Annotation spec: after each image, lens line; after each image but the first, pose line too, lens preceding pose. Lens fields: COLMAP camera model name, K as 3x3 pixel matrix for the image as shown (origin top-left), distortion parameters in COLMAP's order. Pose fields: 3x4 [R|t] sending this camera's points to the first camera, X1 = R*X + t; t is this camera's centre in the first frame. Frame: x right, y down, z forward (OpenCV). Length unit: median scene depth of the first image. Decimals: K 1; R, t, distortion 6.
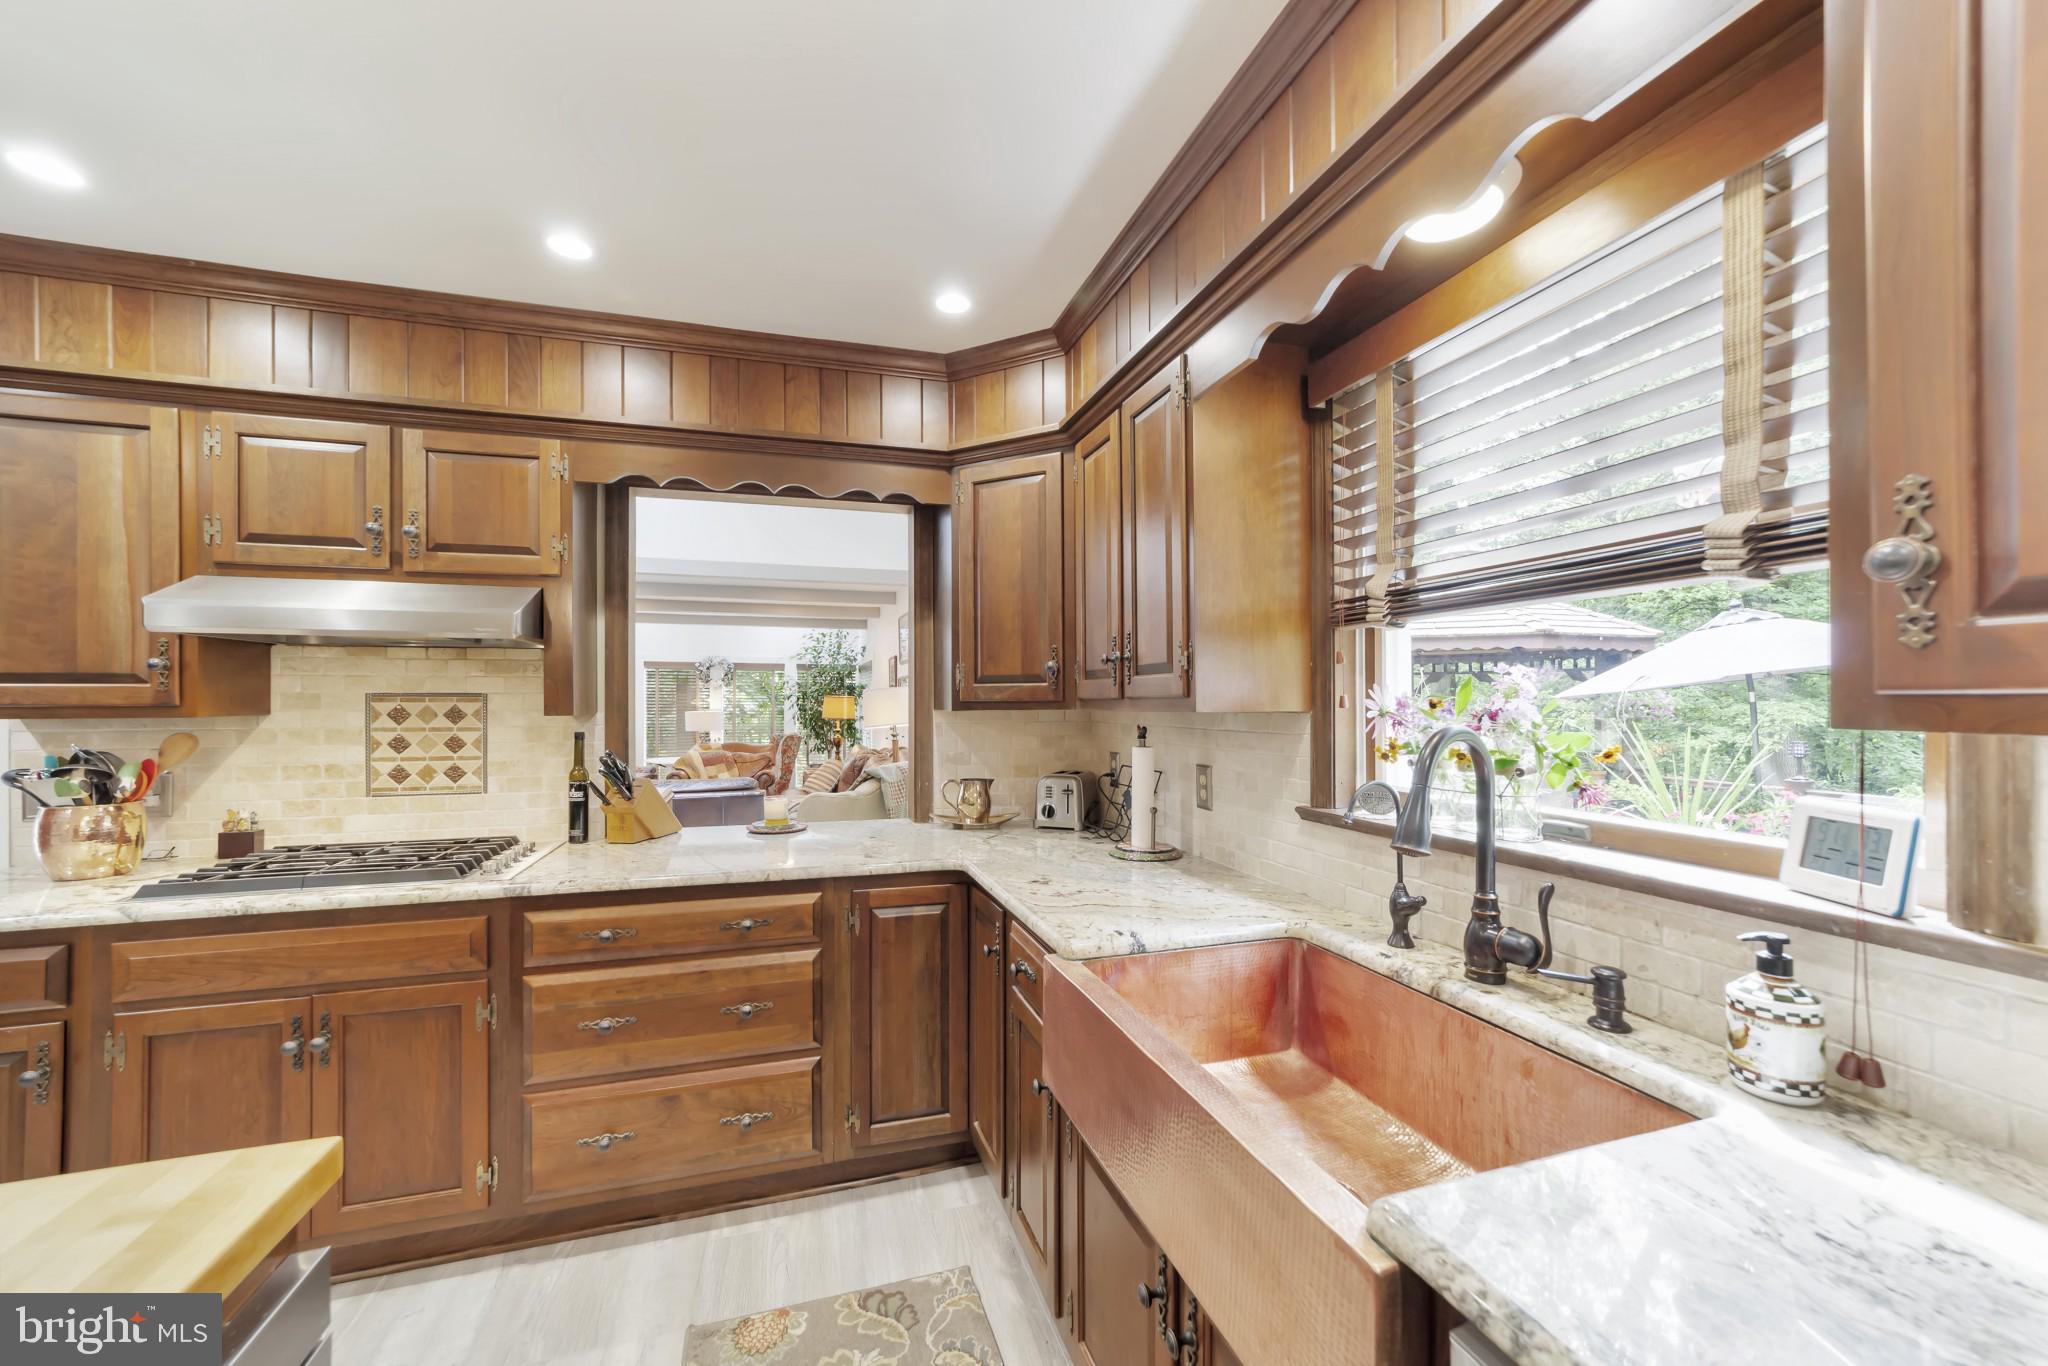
lens RADIAL K [[789.0, 0, 1021.6], [0, 789.0, 694.5], [0, 0, 1]] dist [-0.019925, 0.009307]
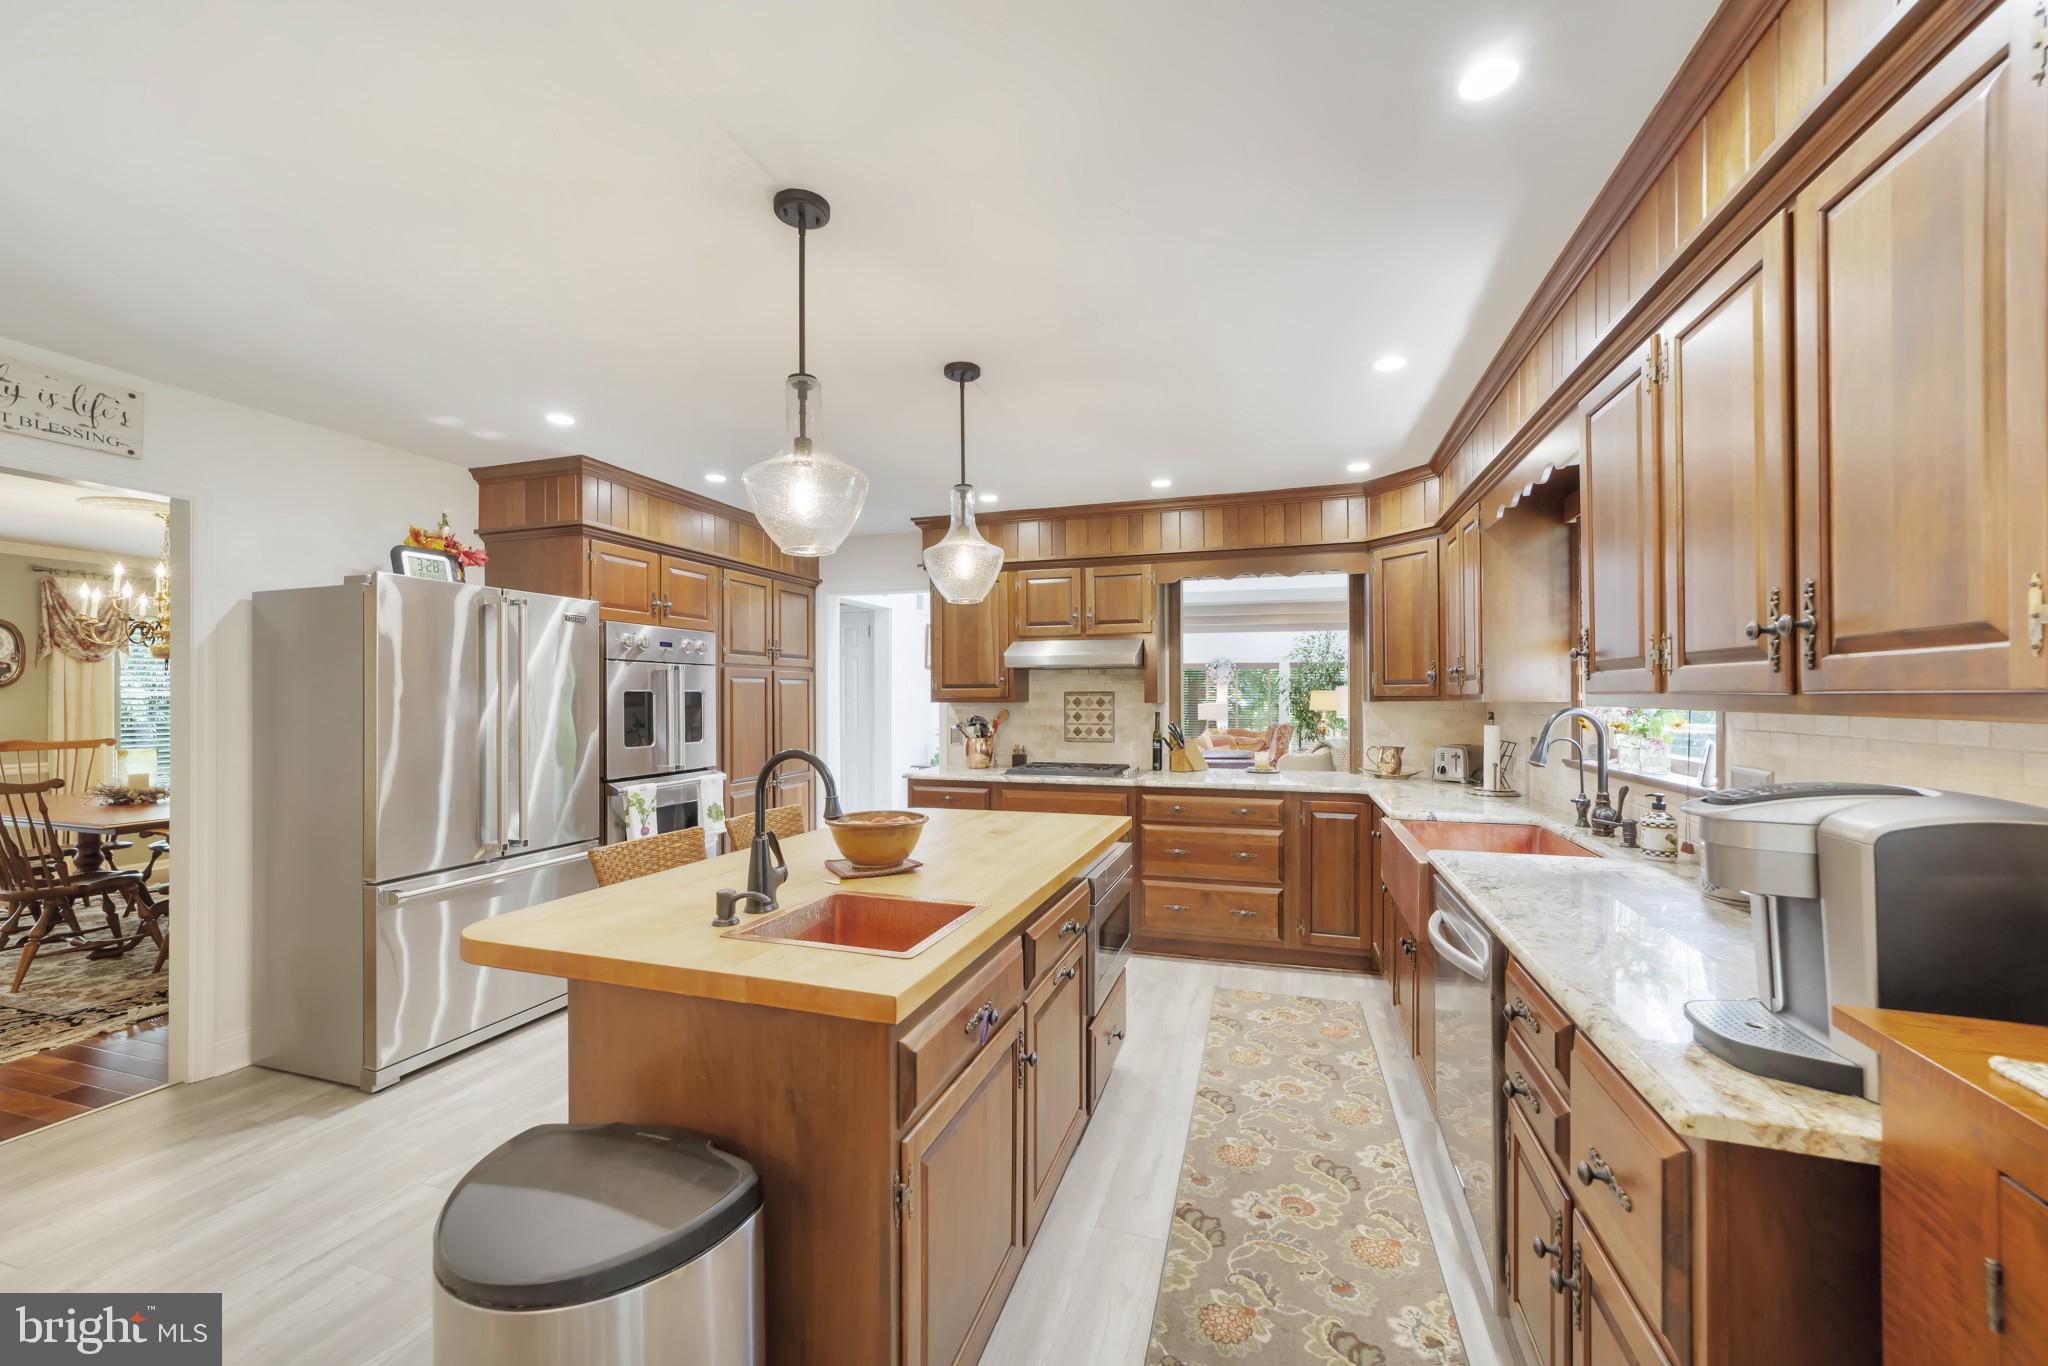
lens RADIAL K [[789.0, 0, 1021.6], [0, 789.0, 694.5], [0, 0, 1]] dist [-0.019925, 0.009307]
pose [[0.816178, -0.000001, -0.577800, 0.288971], [0.004485, 0.999970, 0.006334, -0.008284], [0.577783, -0.007761, 0.816154, -0.799383]]
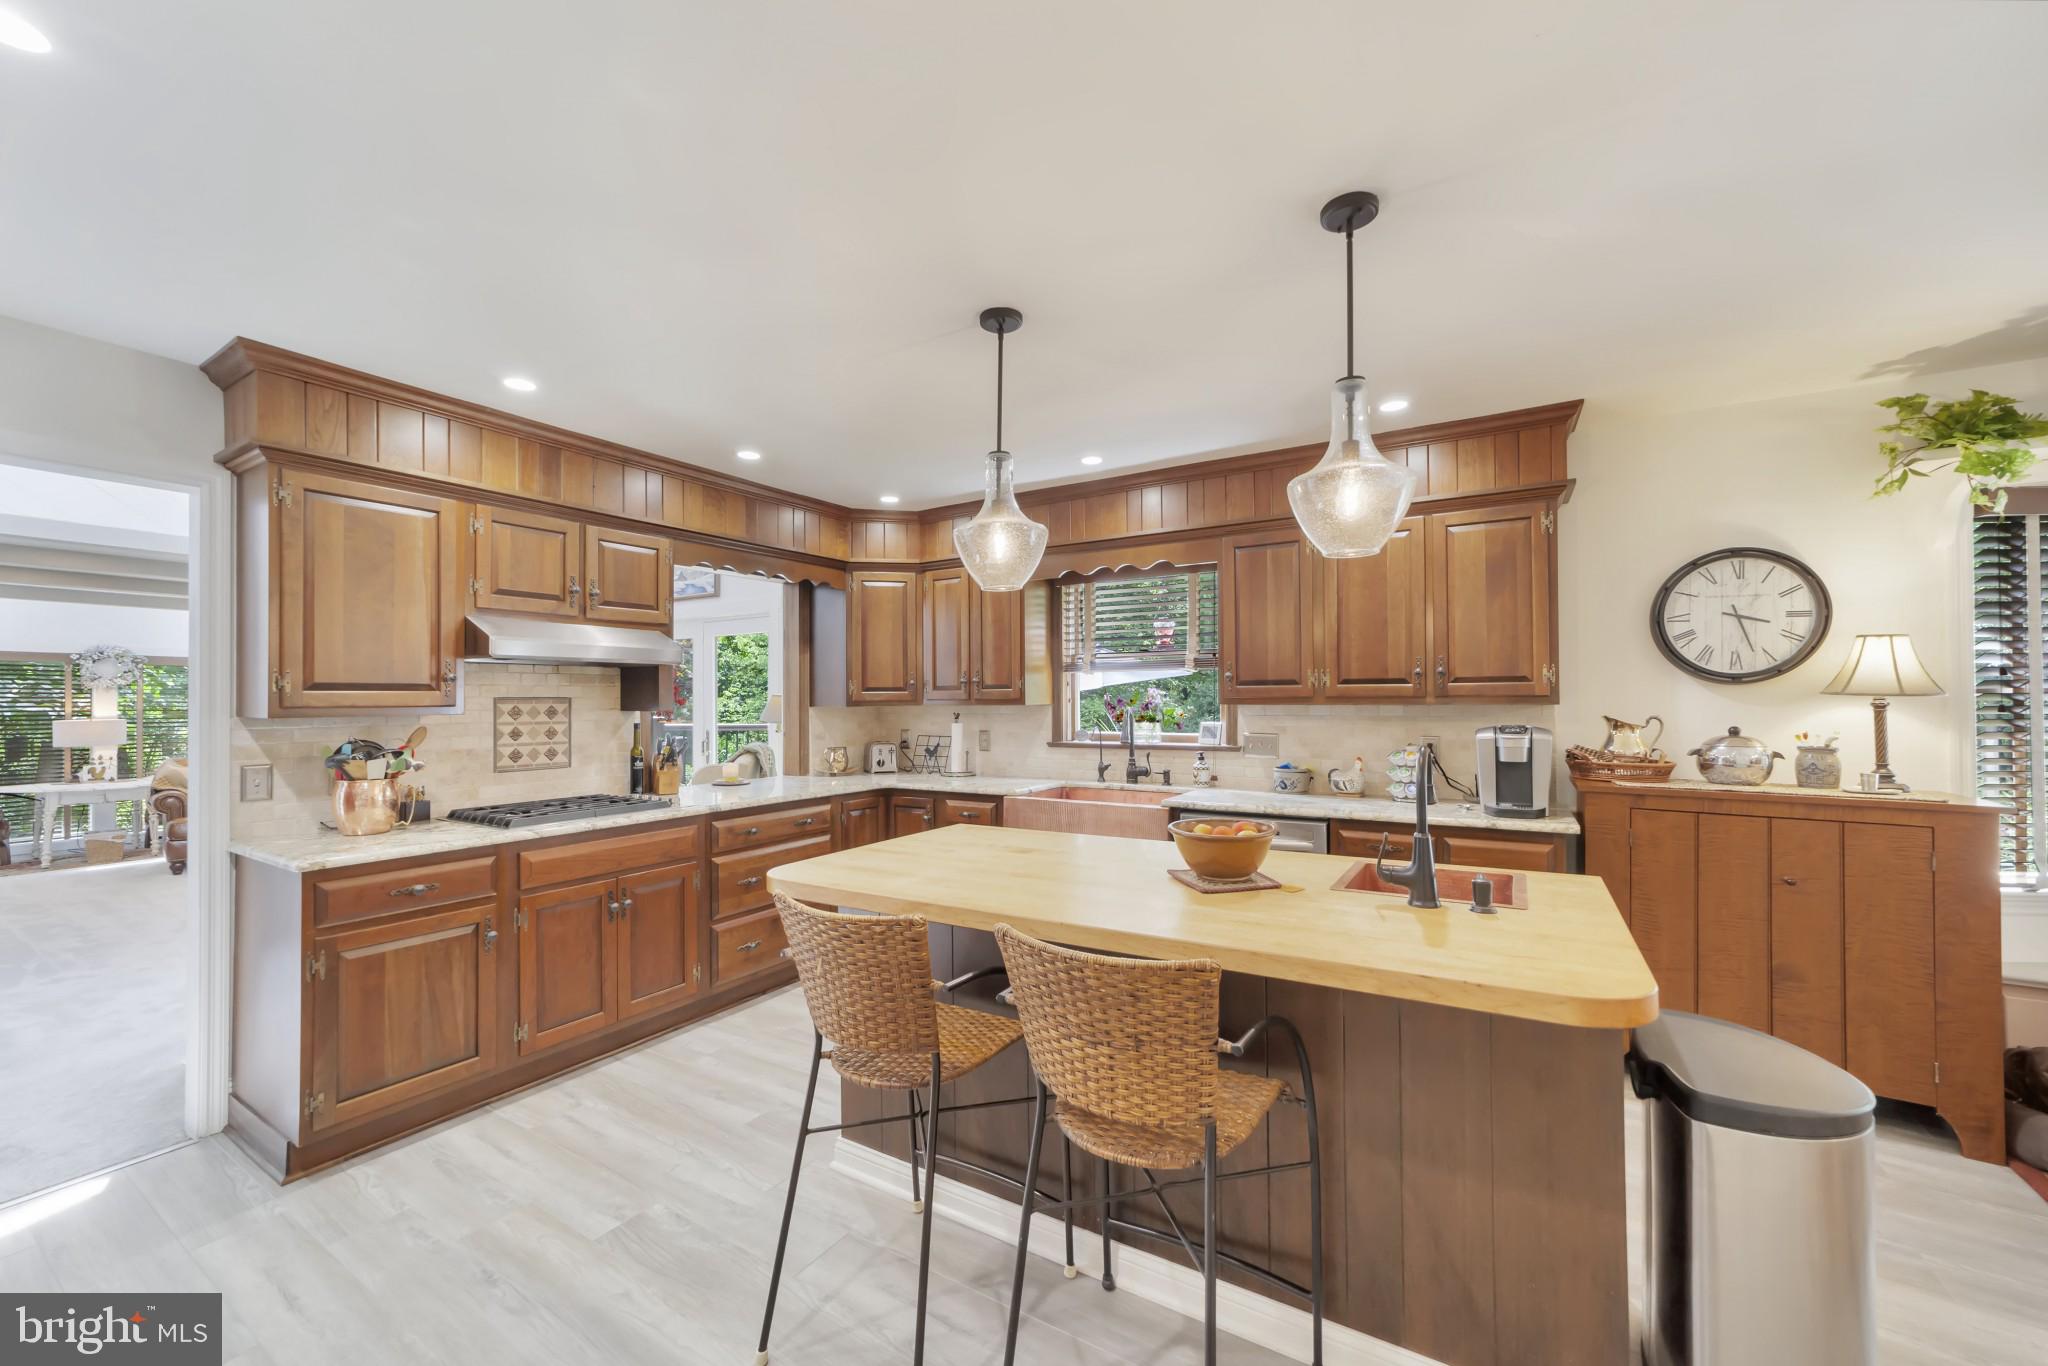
lens RADIAL K [[789.0, 0, 1021.6], [0, 789.0, 694.5], [0, 0, 1]] dist [-0.019925, 0.009307]
pose [[0.752782, 0.001875, 0.658267, -1.074113], [-0.000317, 0.999997, -0.002485, -0.003746], [-0.658270, 0.001662, 0.752780, -0.665624]]
